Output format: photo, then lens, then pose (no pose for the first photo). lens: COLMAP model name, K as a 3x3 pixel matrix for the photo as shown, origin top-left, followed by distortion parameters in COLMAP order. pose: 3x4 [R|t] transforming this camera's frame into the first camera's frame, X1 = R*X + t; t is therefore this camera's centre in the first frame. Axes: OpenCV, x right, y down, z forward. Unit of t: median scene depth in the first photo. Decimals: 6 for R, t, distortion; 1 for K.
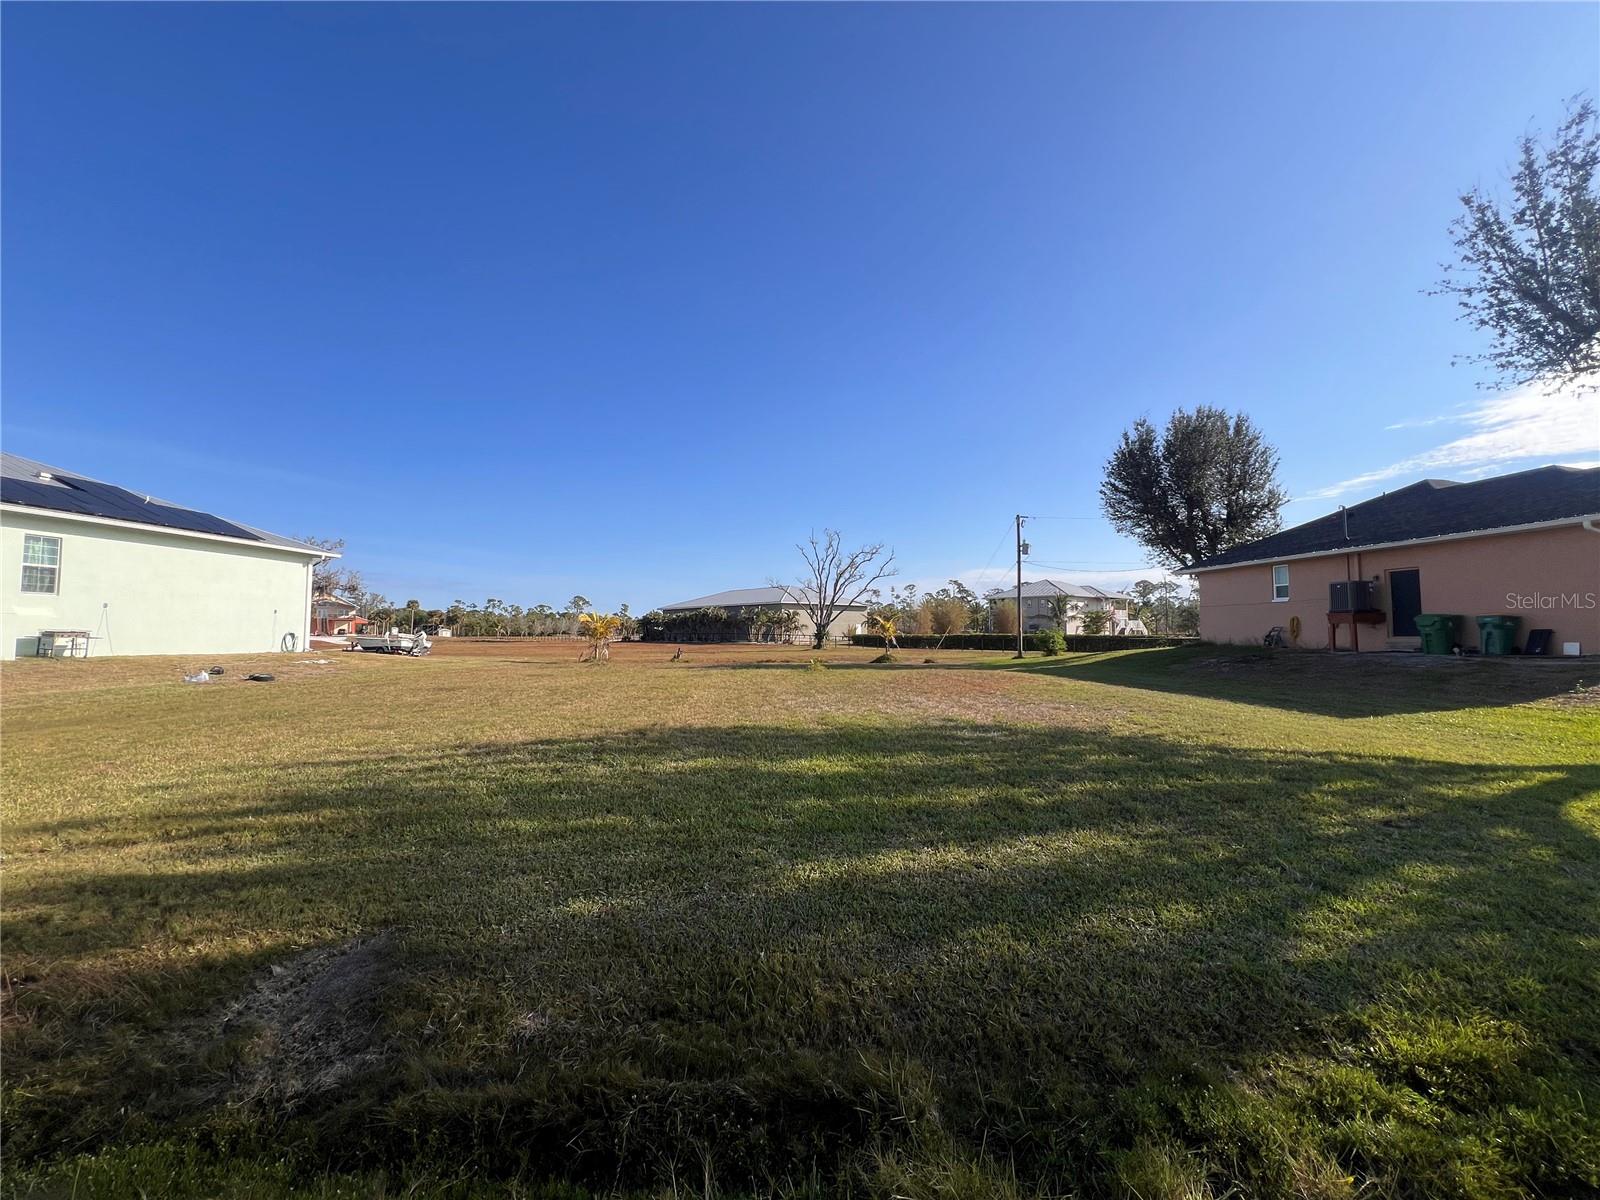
lens RADIAL K [[642.7, 0, 798.9], [0, 642.7, 597.9], [0, 0, 1]] dist [-0.001676, 0.000755]
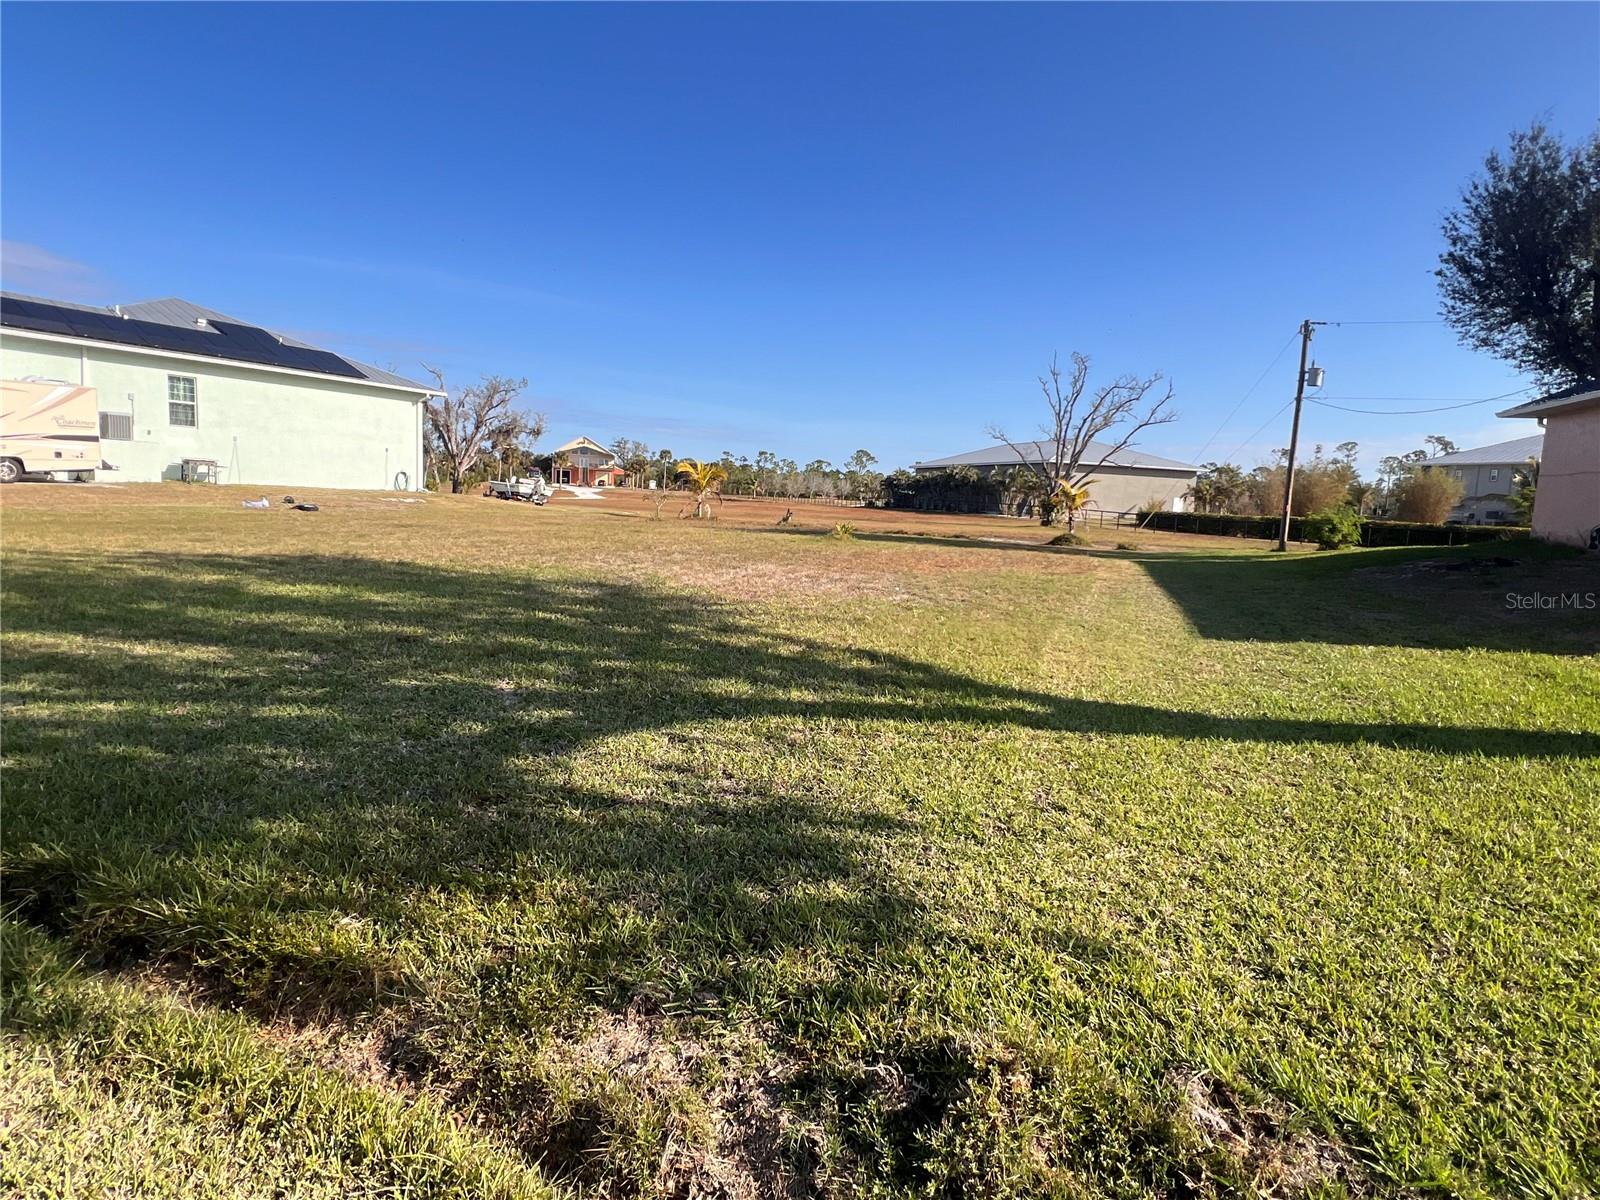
lens RADIAL K [[851.2, 0, 793.4], [0, 851.2, 601.0], [0, 0, 1]] dist [-0.003802, 0.000756]
pose [[0.902959, 0.095254, -0.419036, 0.356942], [-0.023575, 0.984635, 0.173024, 0.008339], [0.429079, -0.146355, 0.891331, 0.037198]]
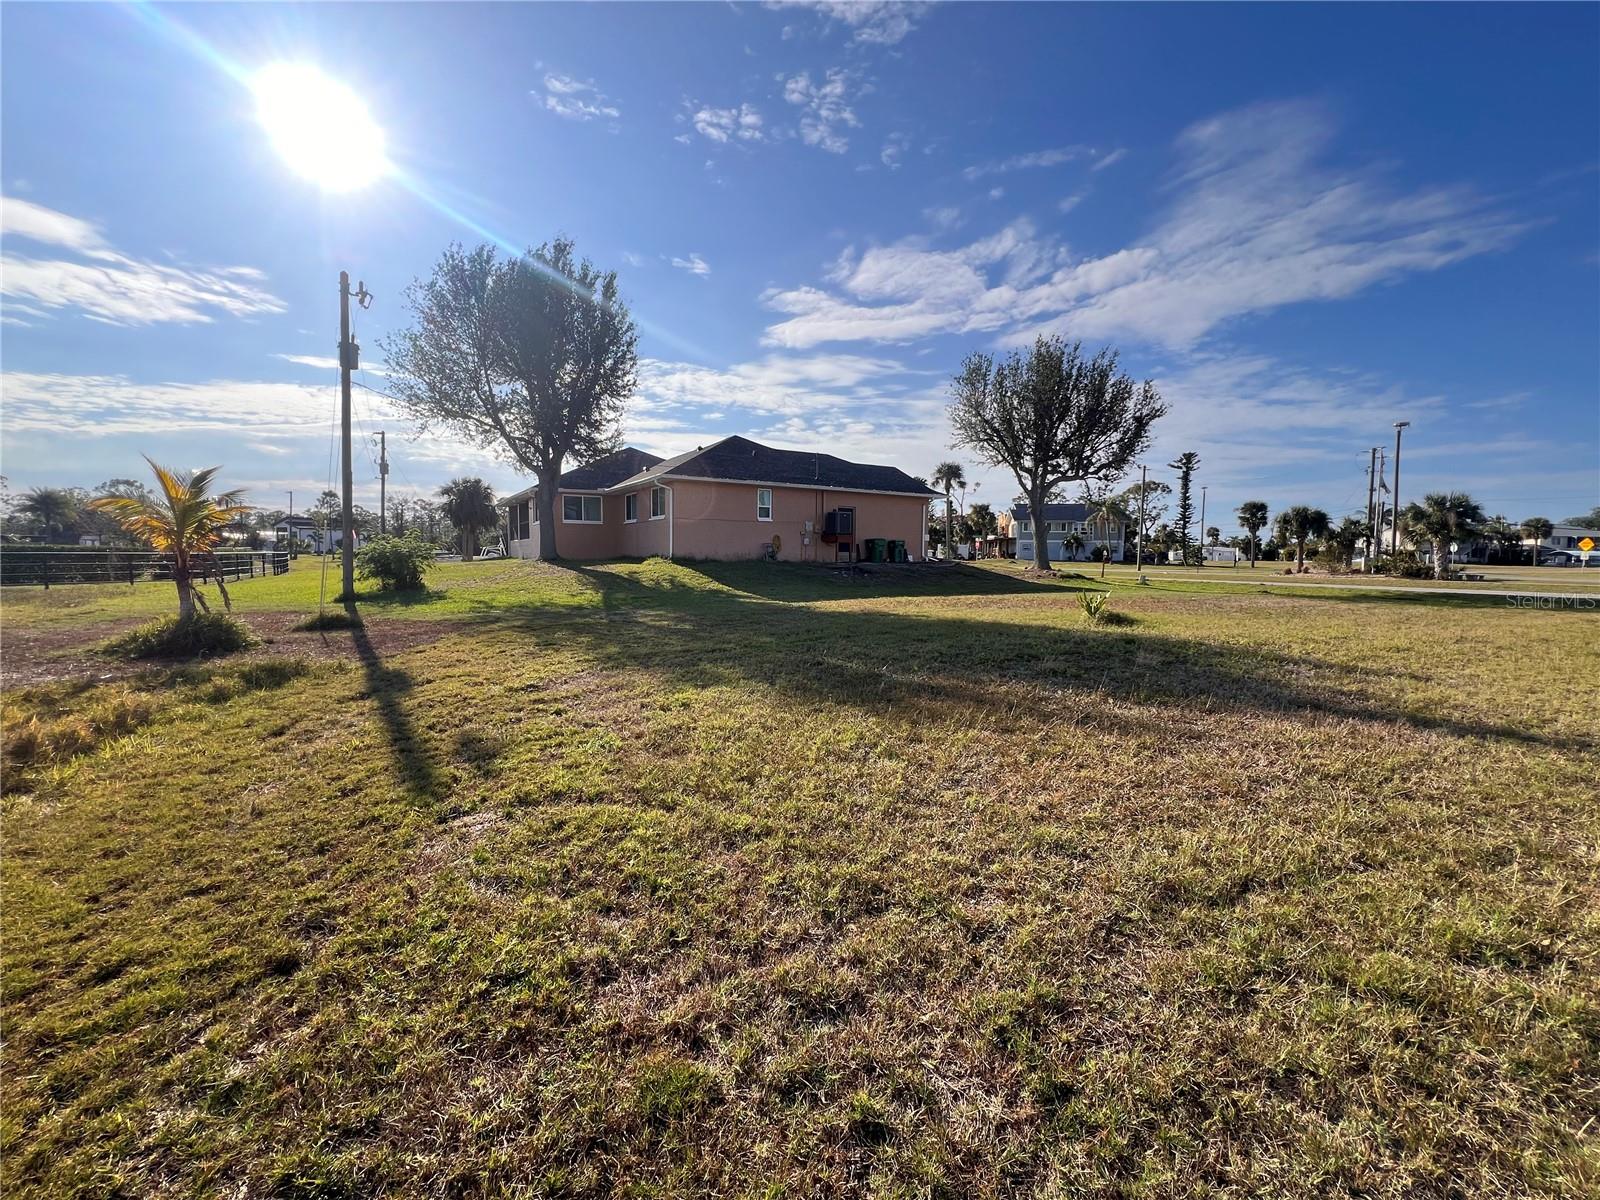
lens RADIAL K [[642.7, 0, 805.7], [0, 642.7, 591.6], [0, 0, 1]] dist [-0.001676, 0.000755]
pose [[-0.427105, -0.047354, 0.902961, -0.272361], [-0.053929, 0.998184, 0.026839, 0.082129], [-0.902592, -0.037233, -0.428883, 1.208566]]
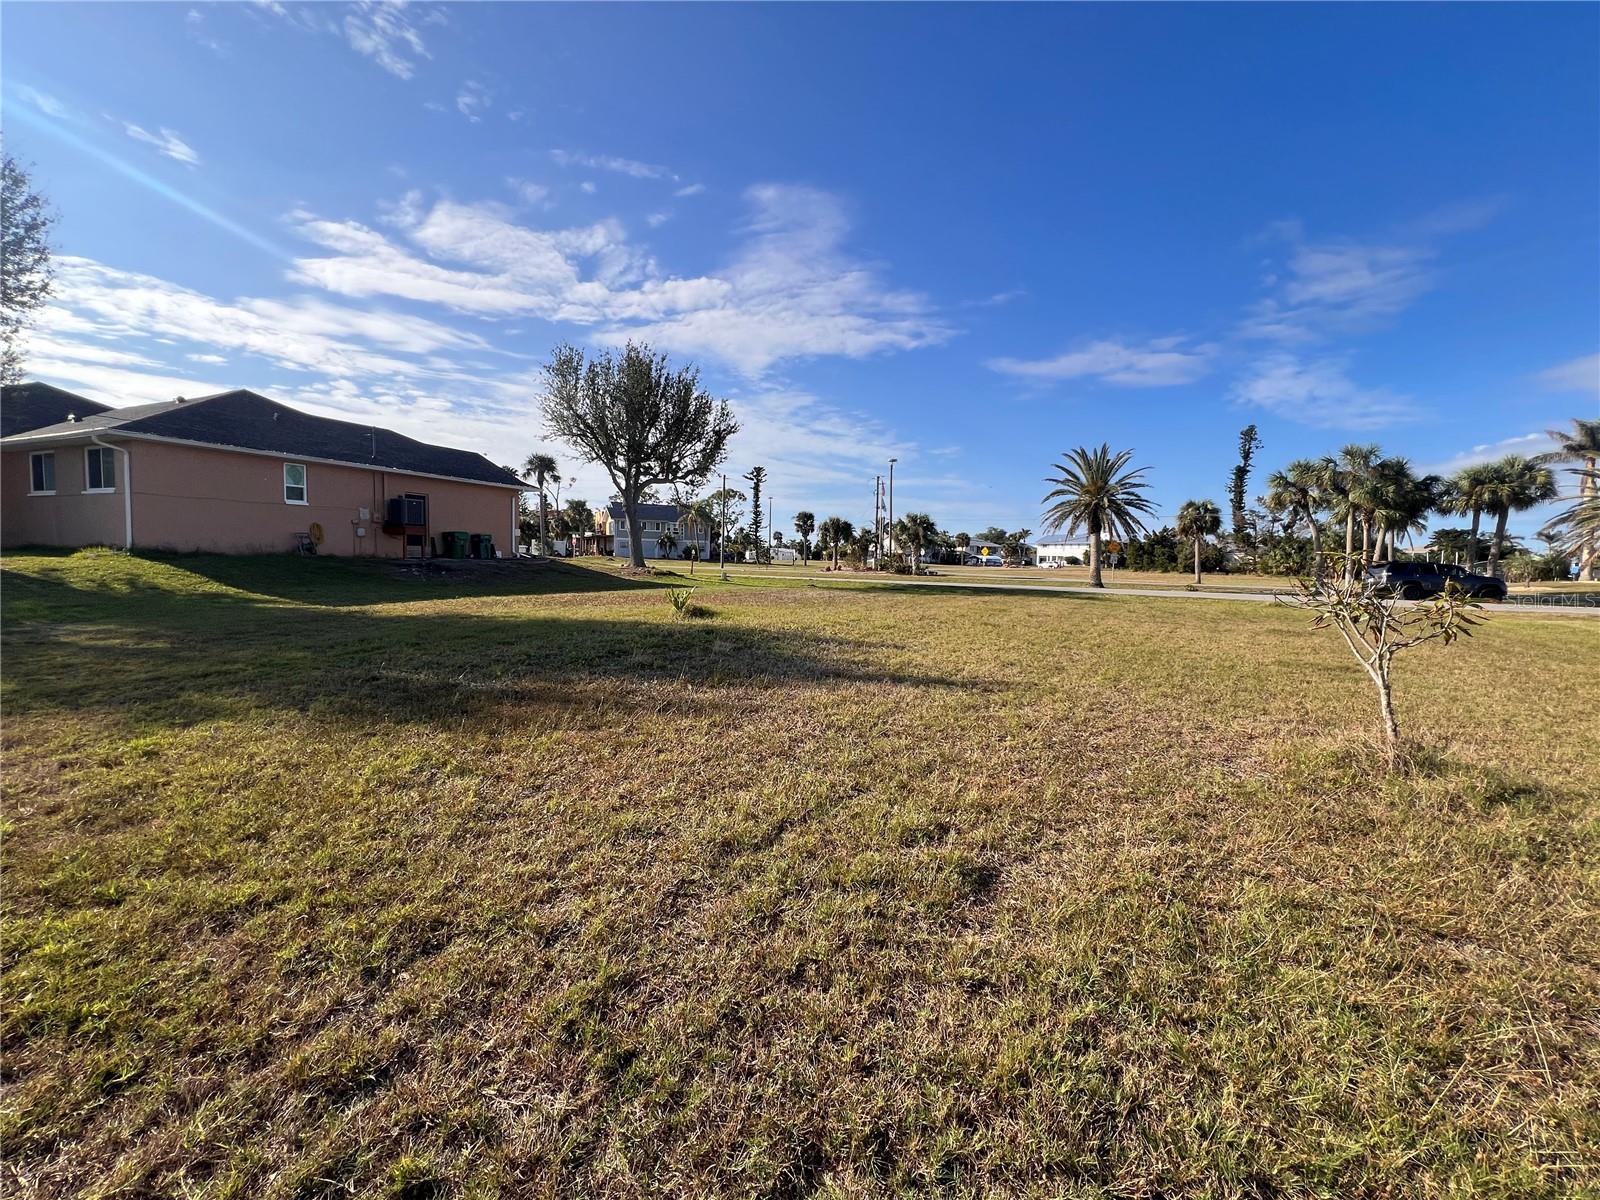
lens RADIAL K [[642.7, 0, 807.0], [0, 642.7, 588.6], [0, 0, 1]] dist [-0.001676, 0.000755]
pose [[-0.864268, -0.035547, 0.501774, -0.278364], [-0.043114, 0.999064, -0.003483, 0.081663], [-0.501180, -0.024644, -0.864992, 1.206076]]
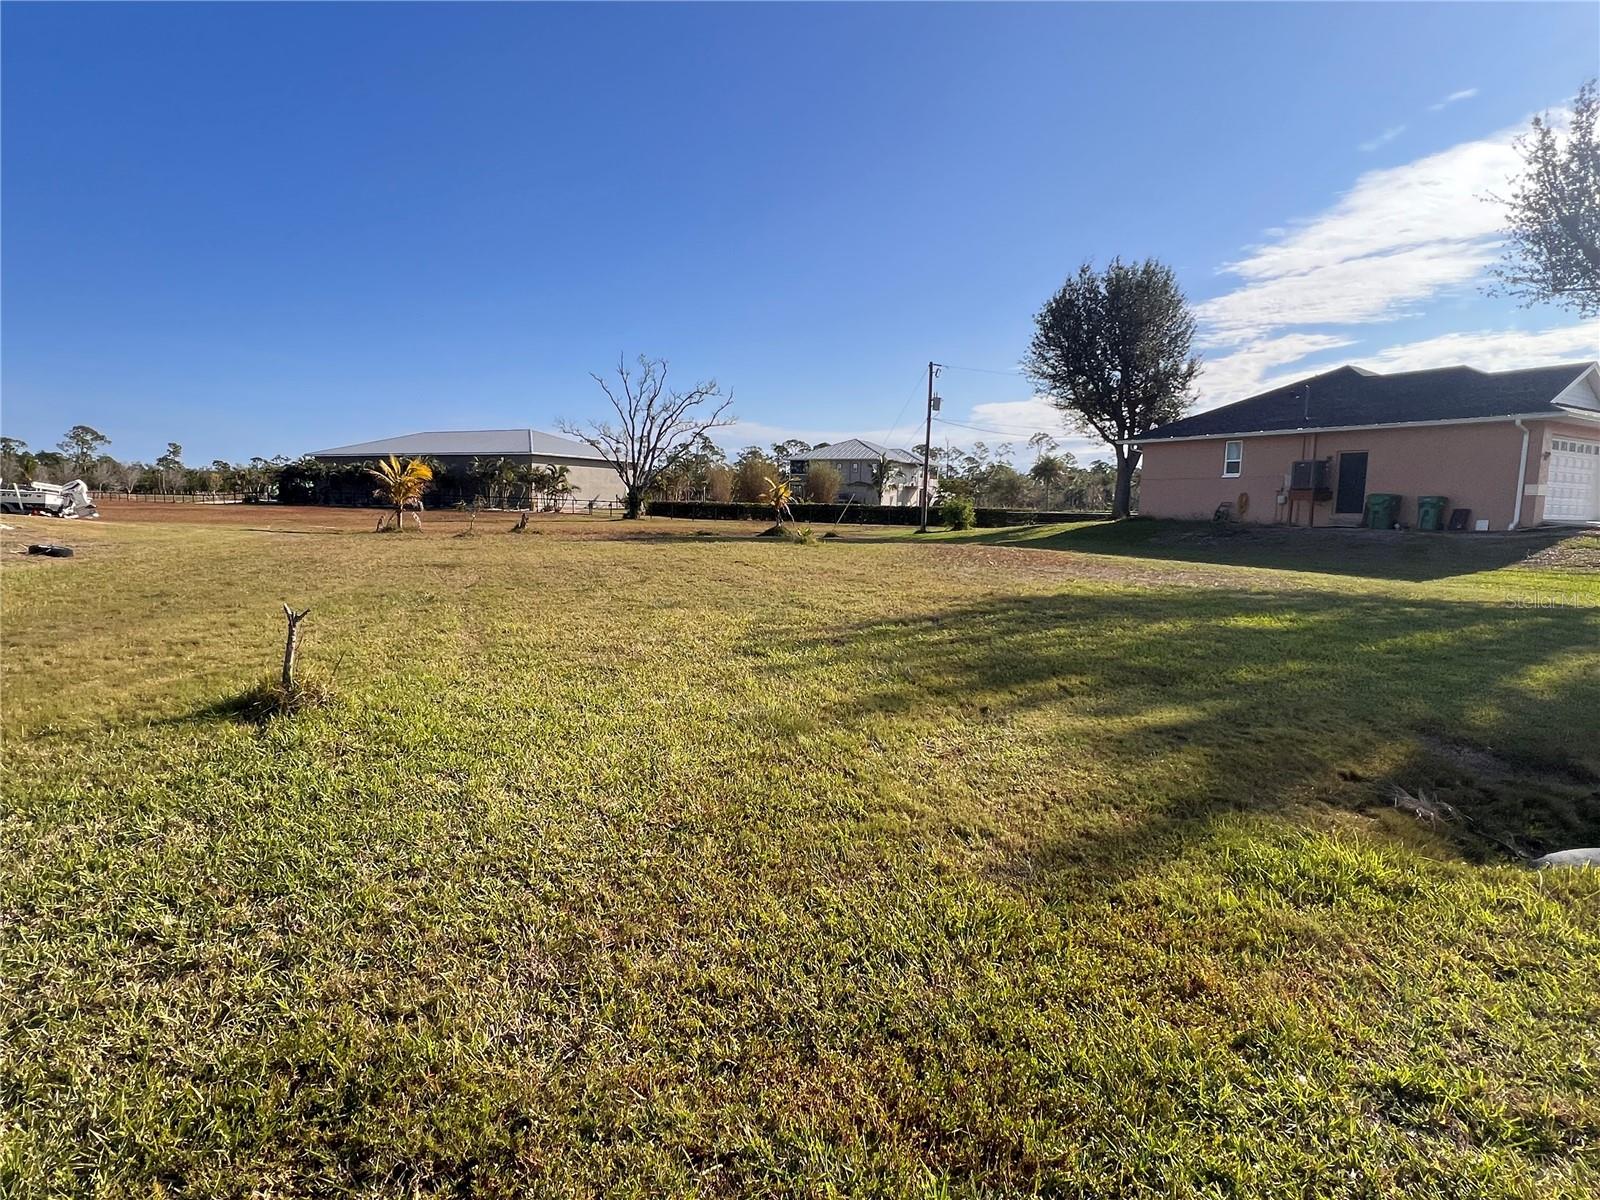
lens RADIAL K [[851.2, 0, 796.7], [0, 851.2, 600.0], [0, 0, 1]] dist [-0.003802, 0.000756]
pose [[0.923488, -0.022439, 0.382970, -0.345816], [-0.042862, 0.986003, 0.161127, 0.008302], [-0.381225, -0.165214, 0.909600, 0.003714]]
